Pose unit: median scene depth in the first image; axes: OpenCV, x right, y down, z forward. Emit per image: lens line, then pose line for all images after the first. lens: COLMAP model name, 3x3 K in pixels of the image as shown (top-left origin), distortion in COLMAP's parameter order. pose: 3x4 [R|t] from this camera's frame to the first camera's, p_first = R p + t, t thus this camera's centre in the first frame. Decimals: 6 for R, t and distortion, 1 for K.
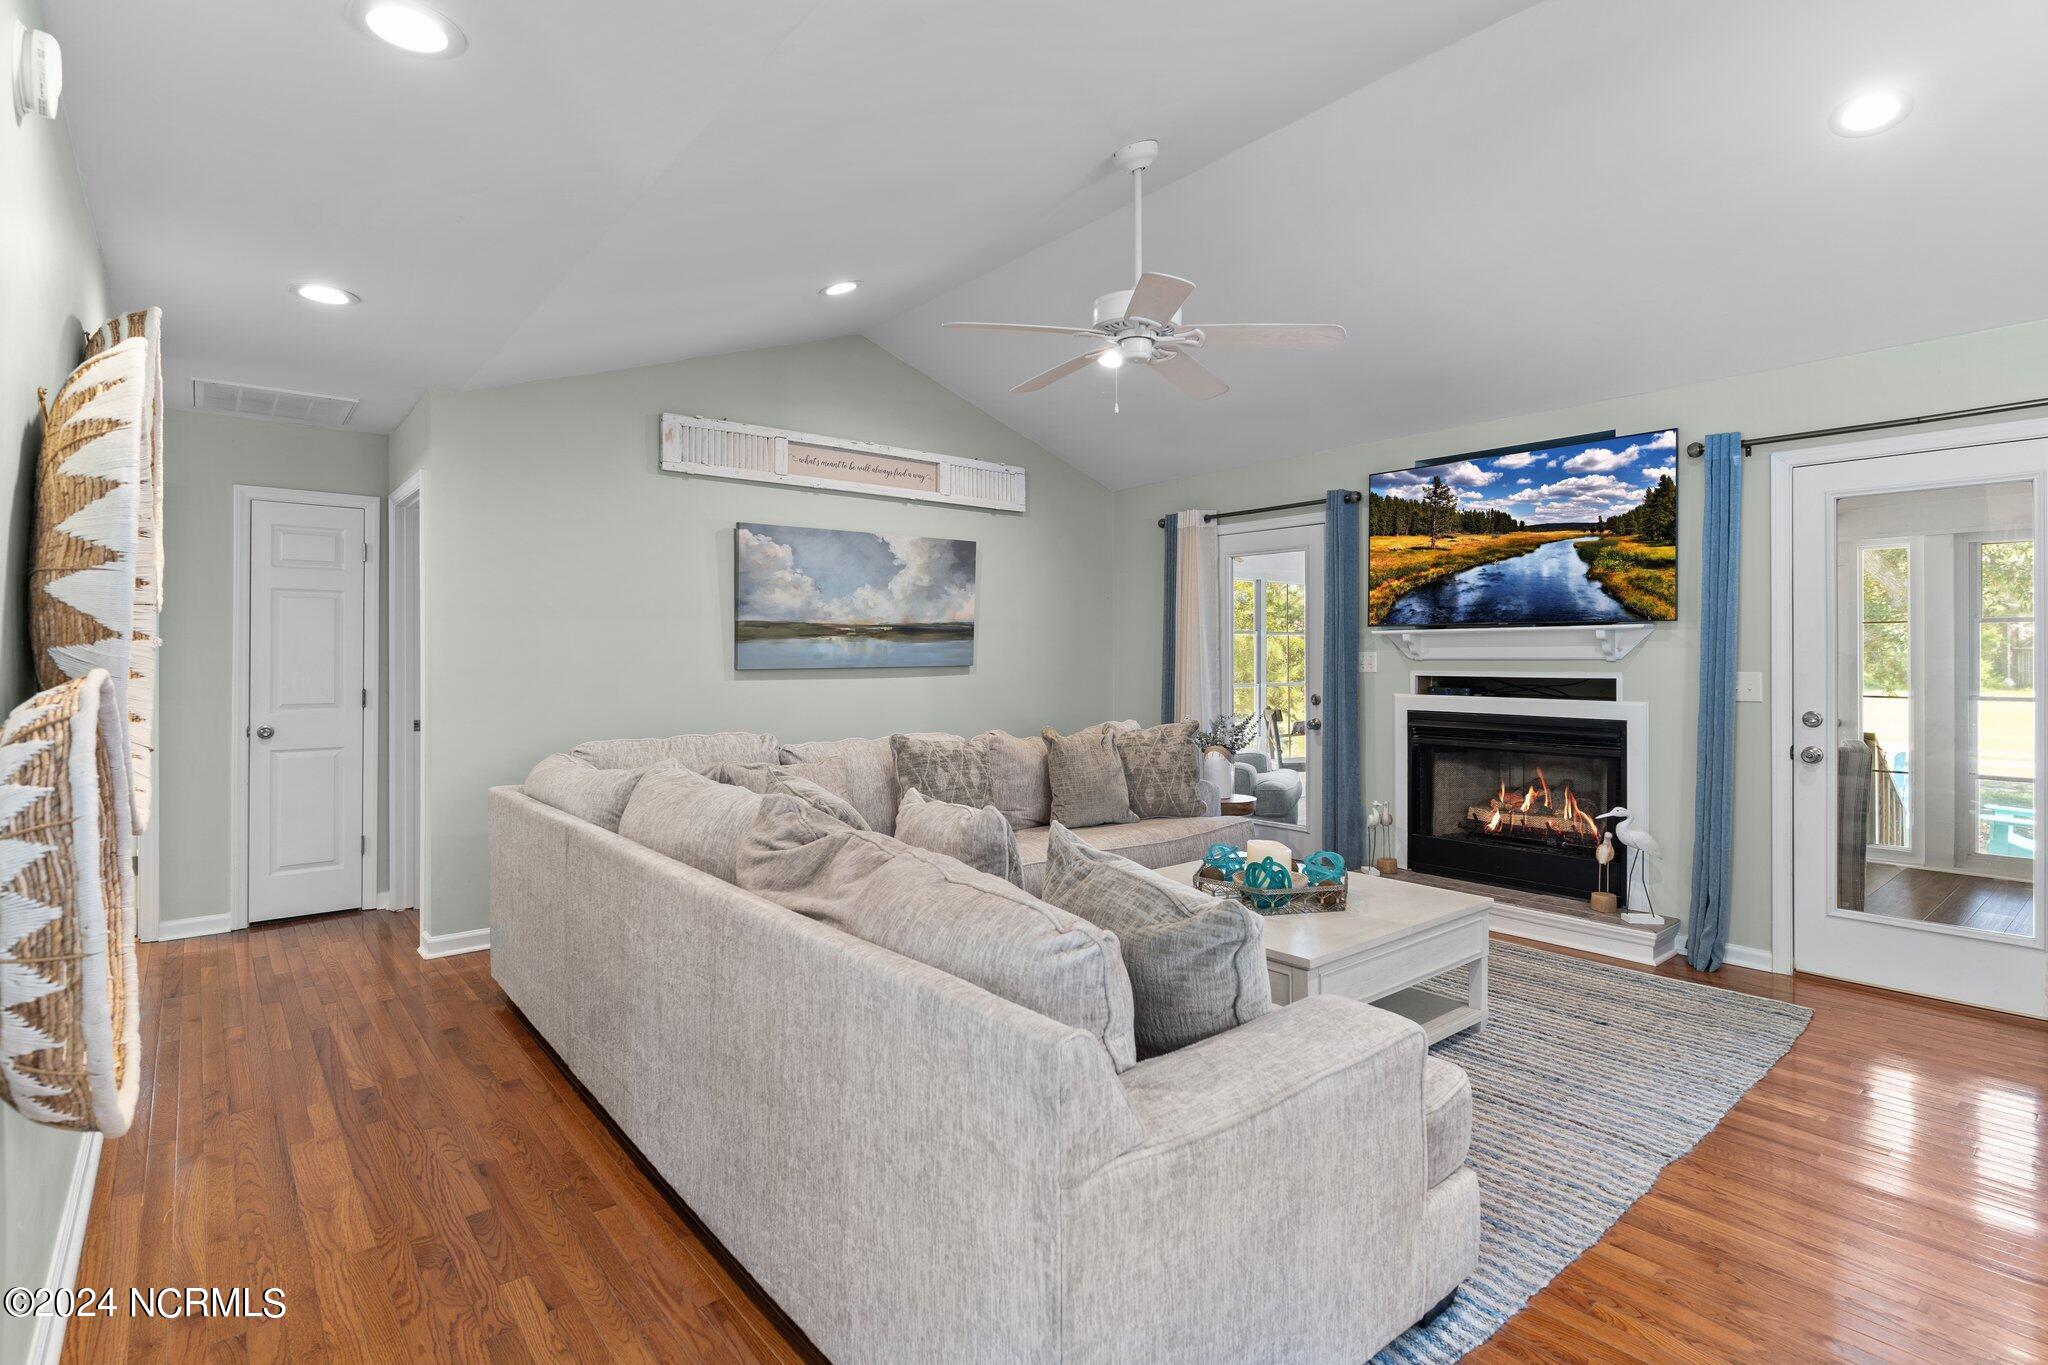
lens RADIAL K [[1003.3, 0, 1033.2], [0, 1003.3, 654.5], [0, 0, 1]] dist [-0.001105, 0.003076]
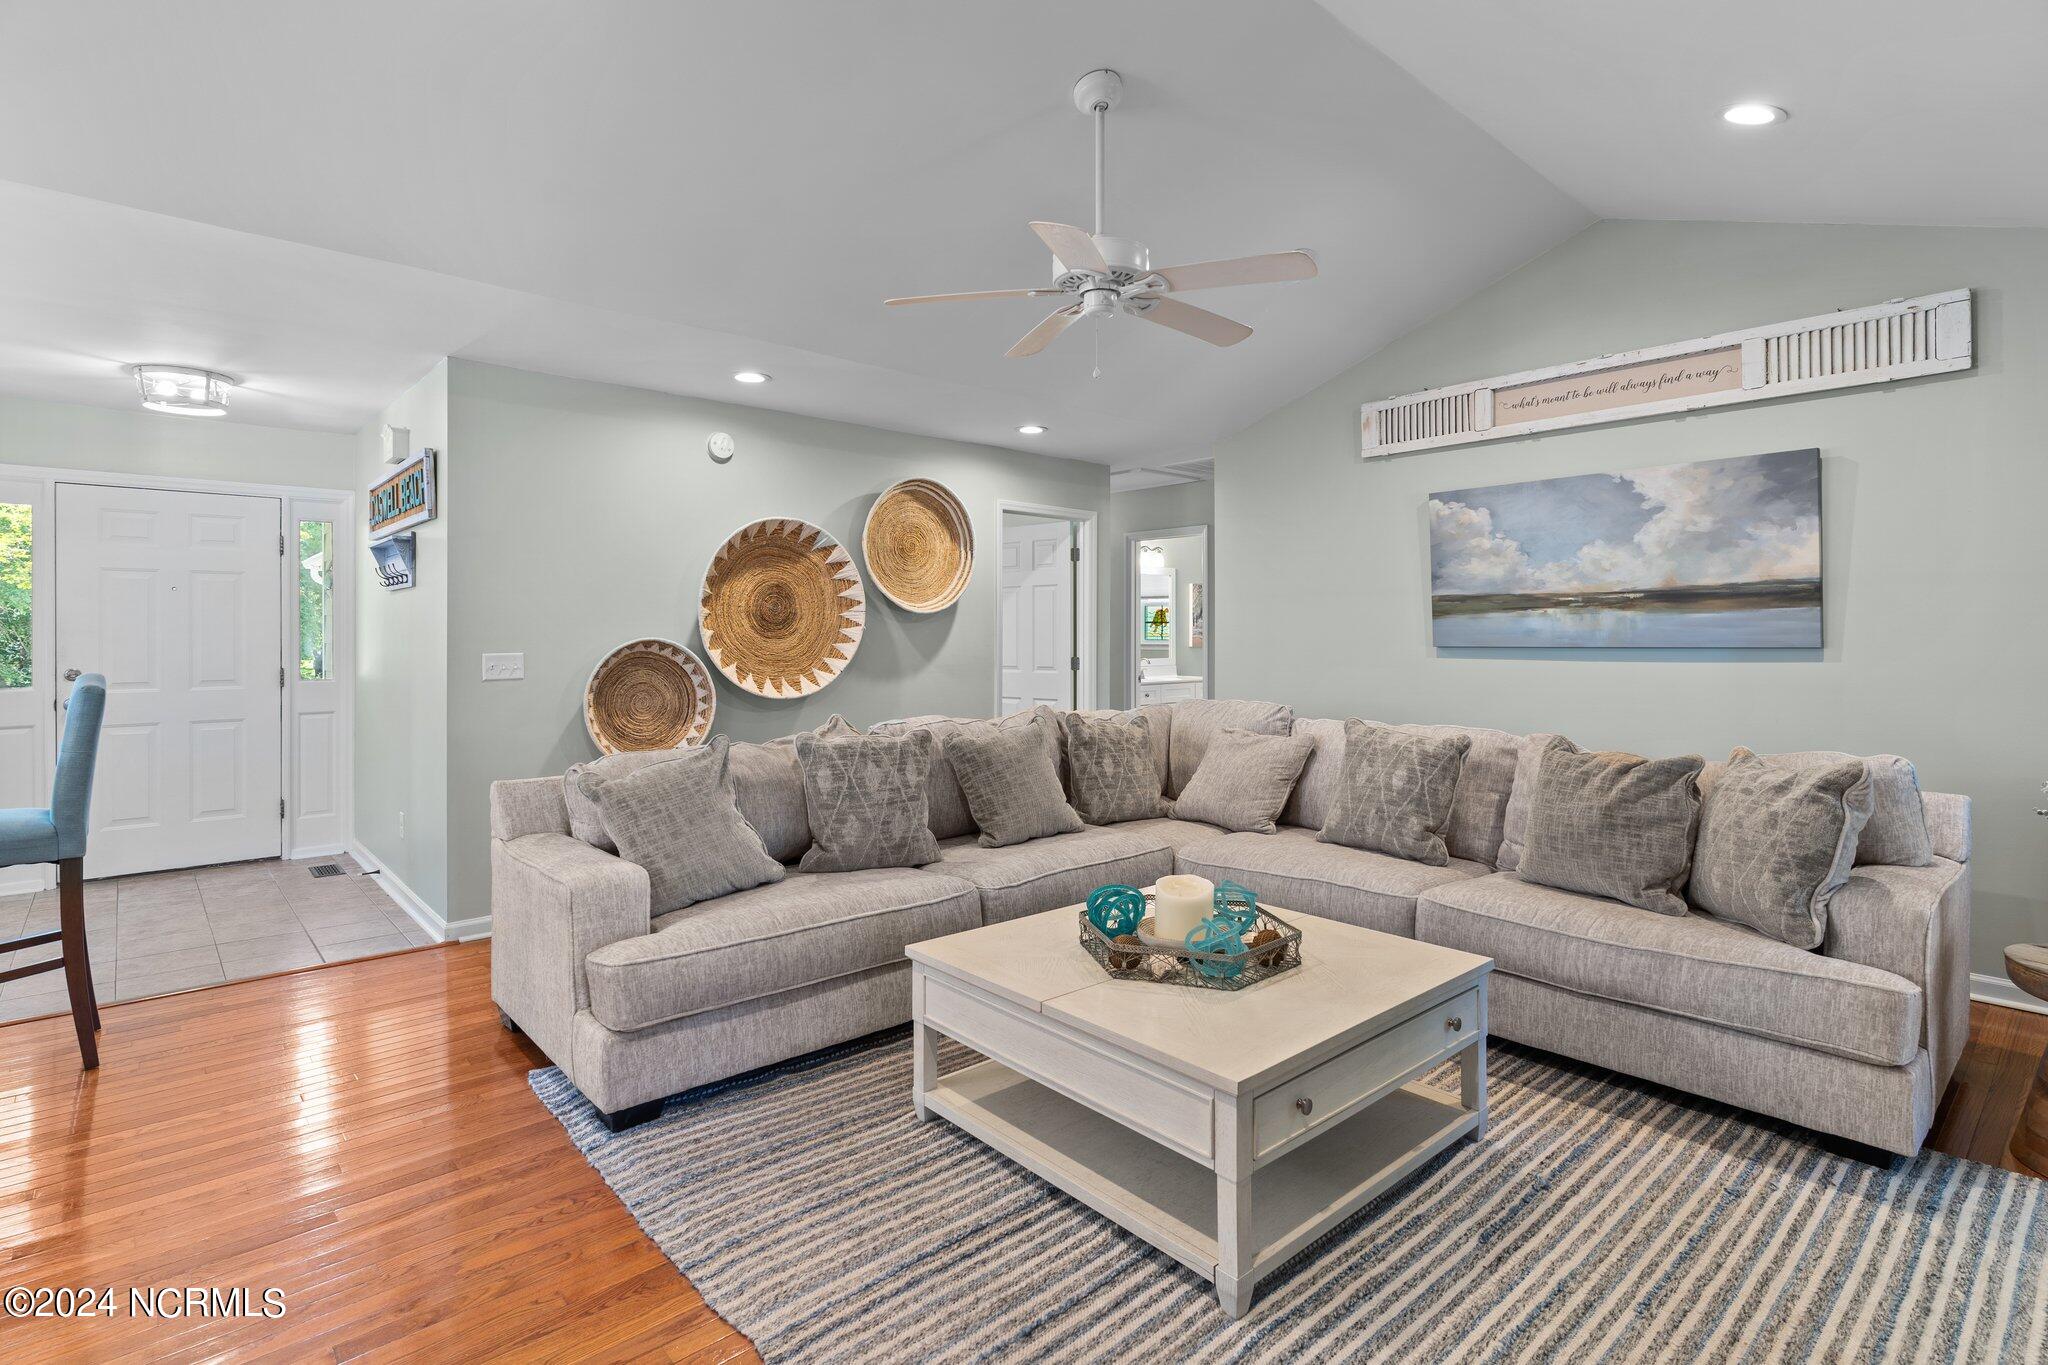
lens RADIAL K [[1003.3, 0, 1000.1], [0, 1003.3, 639.9], [0, 0, 1]] dist [-0.001105, 0.003076]
pose [[0.003048, 0.006597, -0.999974, 0.717867], [-0.000177, 0.999978, 0.006596, 0.002606], [0.999995, 0.000157, 0.003049, 0.628780]]
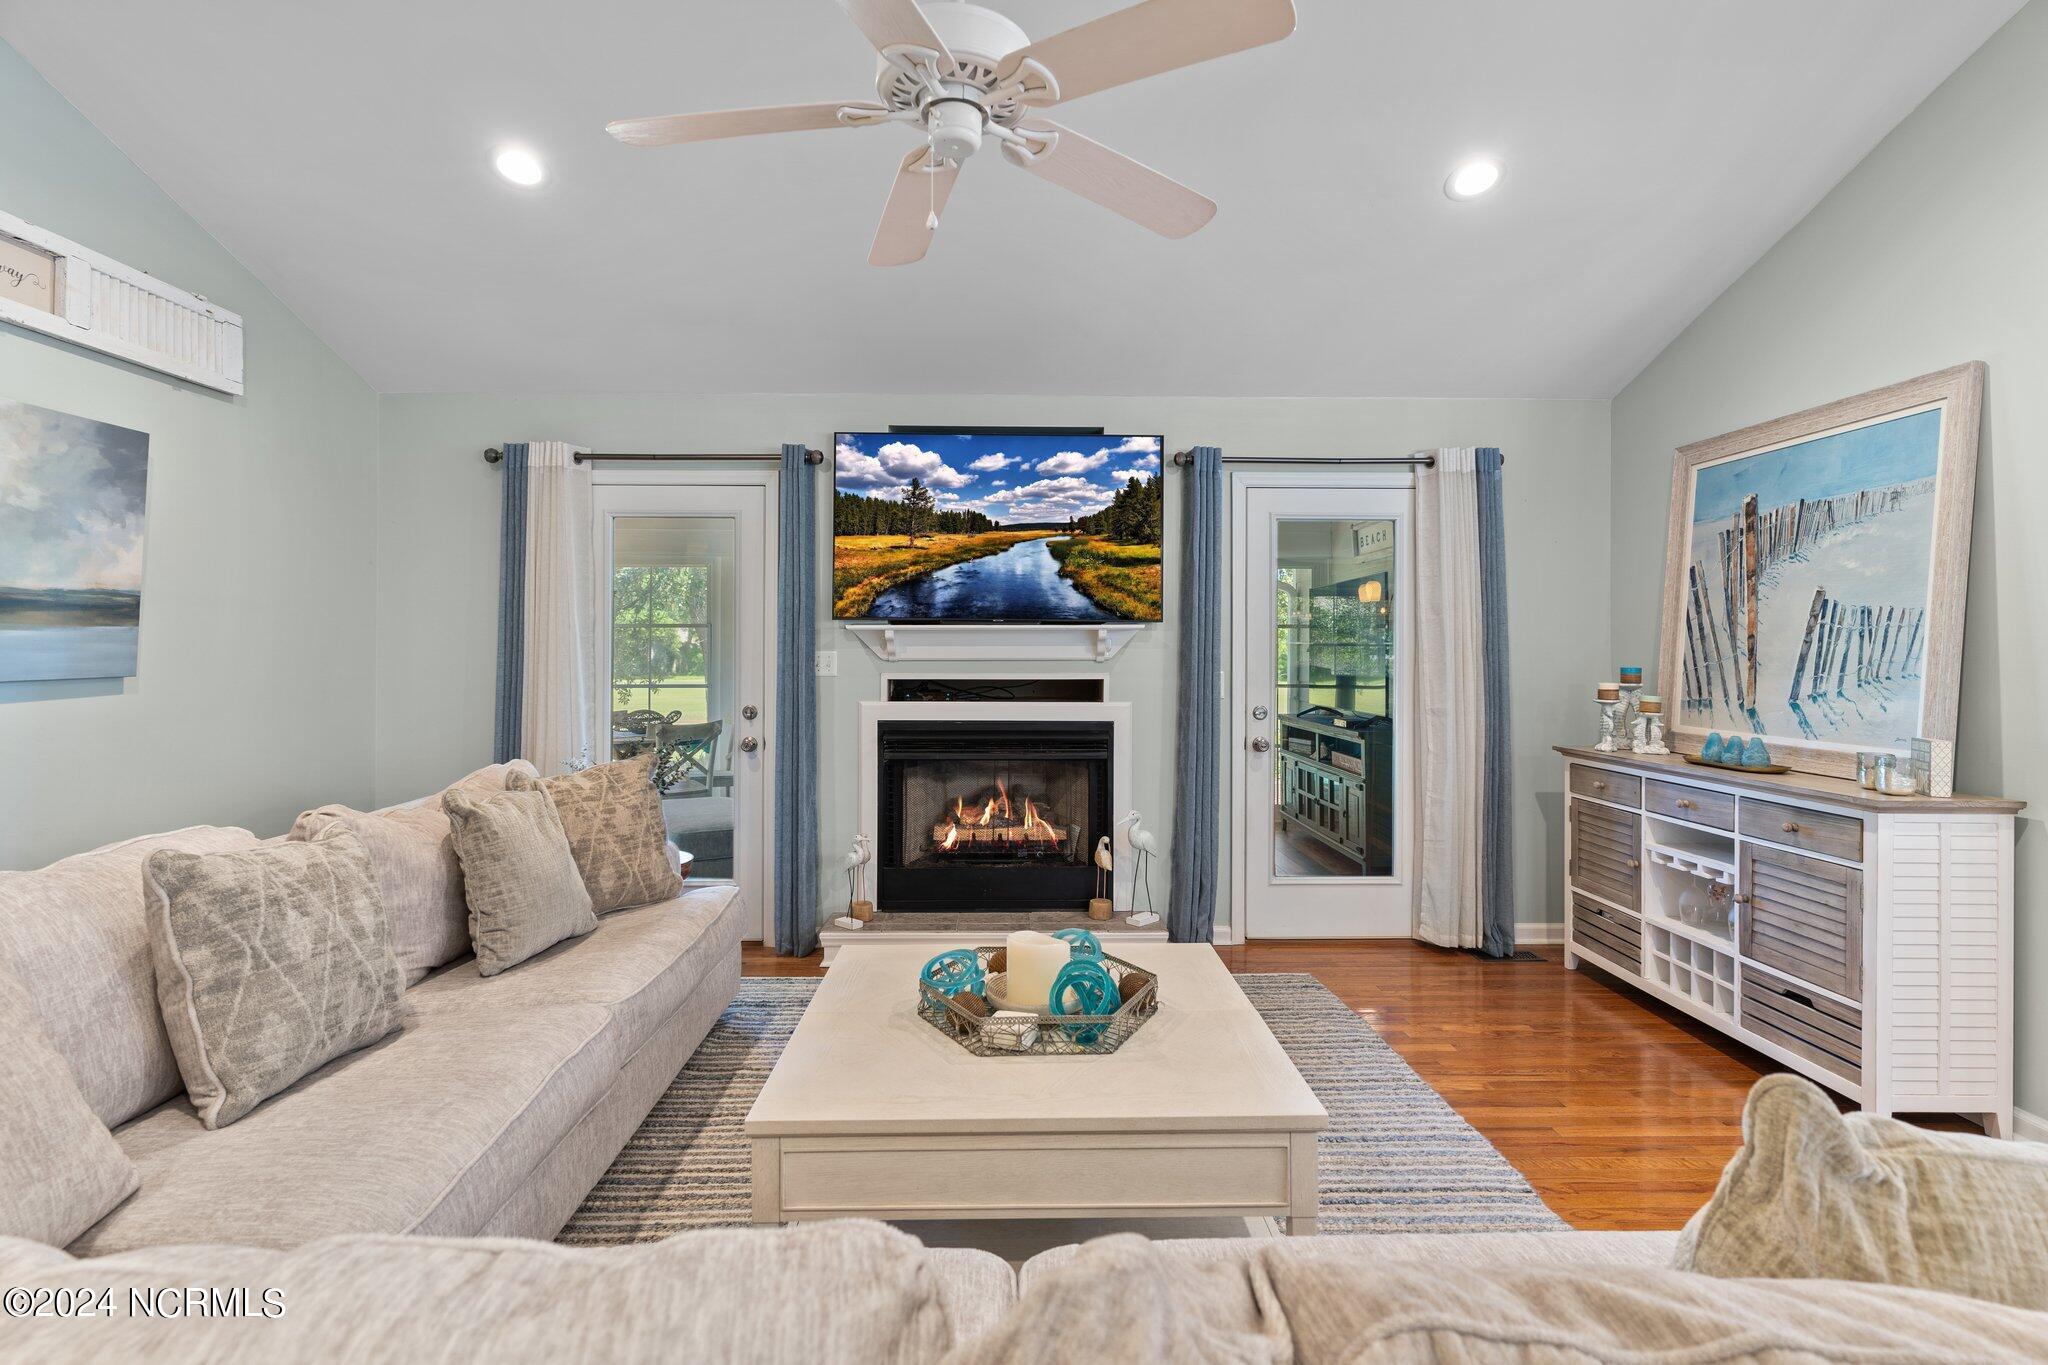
lens RADIAL K [[1003.3, 0, 1032.5], [0, 1003.3, 643.6], [0, 0, 1]] dist [-0.001105, 0.003076]
pose [[0.629125, 0.004519, 0.777291, -0.218607], [-0.002926, 0.999990, -0.003445, -0.006629], [-0.777298, -0.000107, 0.629132, 0.419165]]
